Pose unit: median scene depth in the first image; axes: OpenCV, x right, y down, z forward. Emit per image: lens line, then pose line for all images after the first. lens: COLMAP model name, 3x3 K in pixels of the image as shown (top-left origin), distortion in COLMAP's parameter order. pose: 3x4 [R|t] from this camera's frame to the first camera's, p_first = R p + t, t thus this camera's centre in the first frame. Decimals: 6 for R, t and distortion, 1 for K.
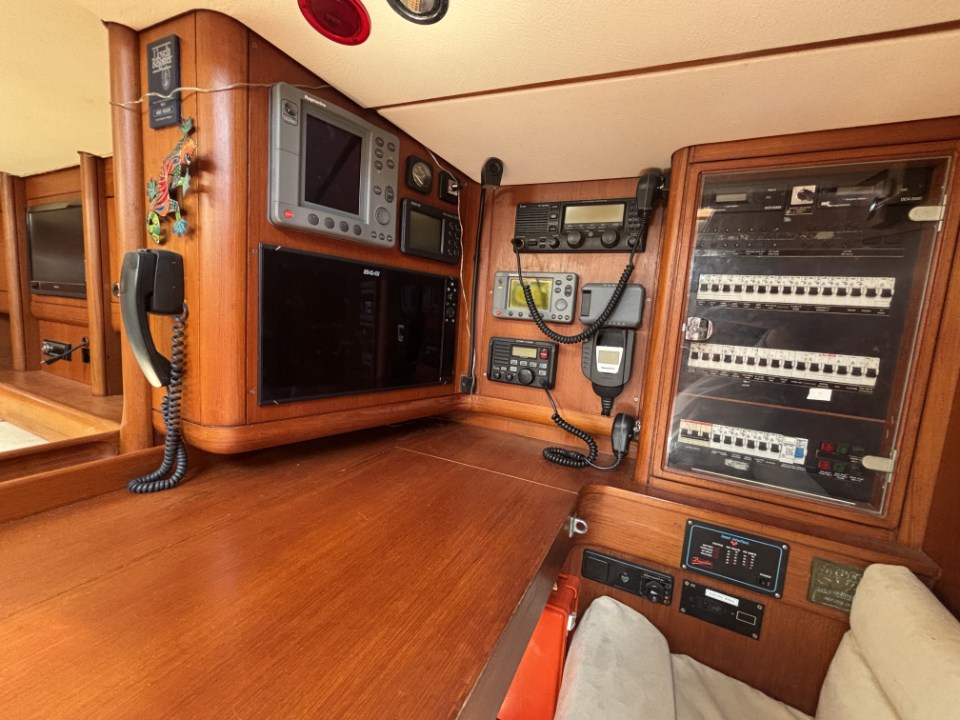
lens RADIAL K [[386.1, 0, 482.1], [0, 386.1, 357.5], [0, 0, 1]] dist [0.000870, 0.000908]
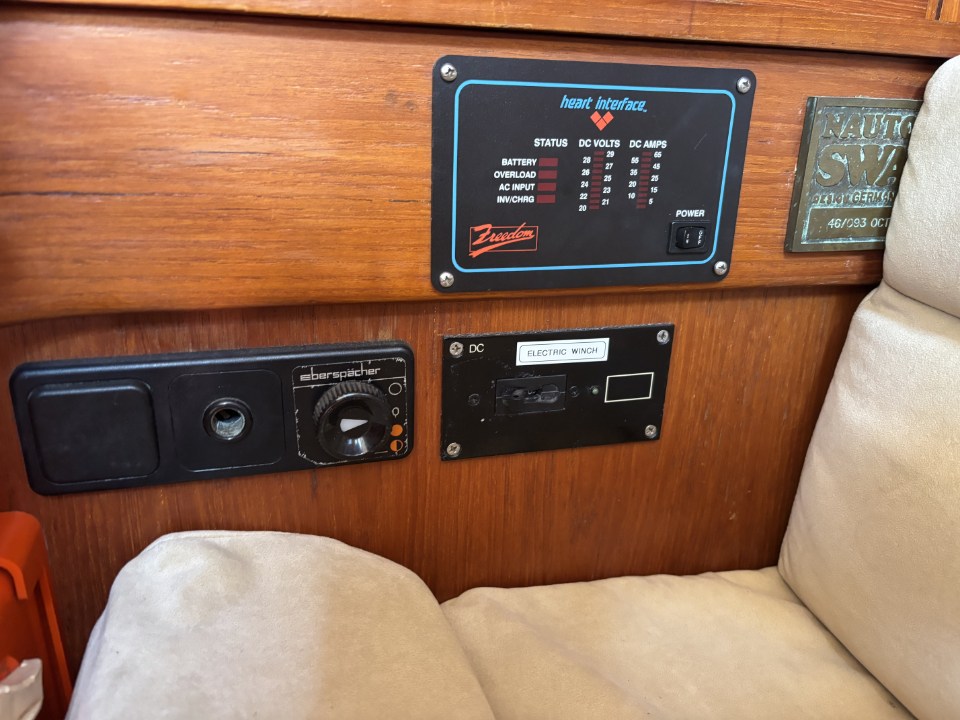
lens RADIAL K [[721.3, 0, 480.2], [0, 721.3, 359.8], [0, 0, 1]] dist [0.045313, -0.056693]
pose [[0.741173, -0.275596, 0.612135, 0.251756], [0.096130, 0.946020, 0.309524, 0.457536], [-0.664396, -0.170566, 0.727658, 0.657081]]
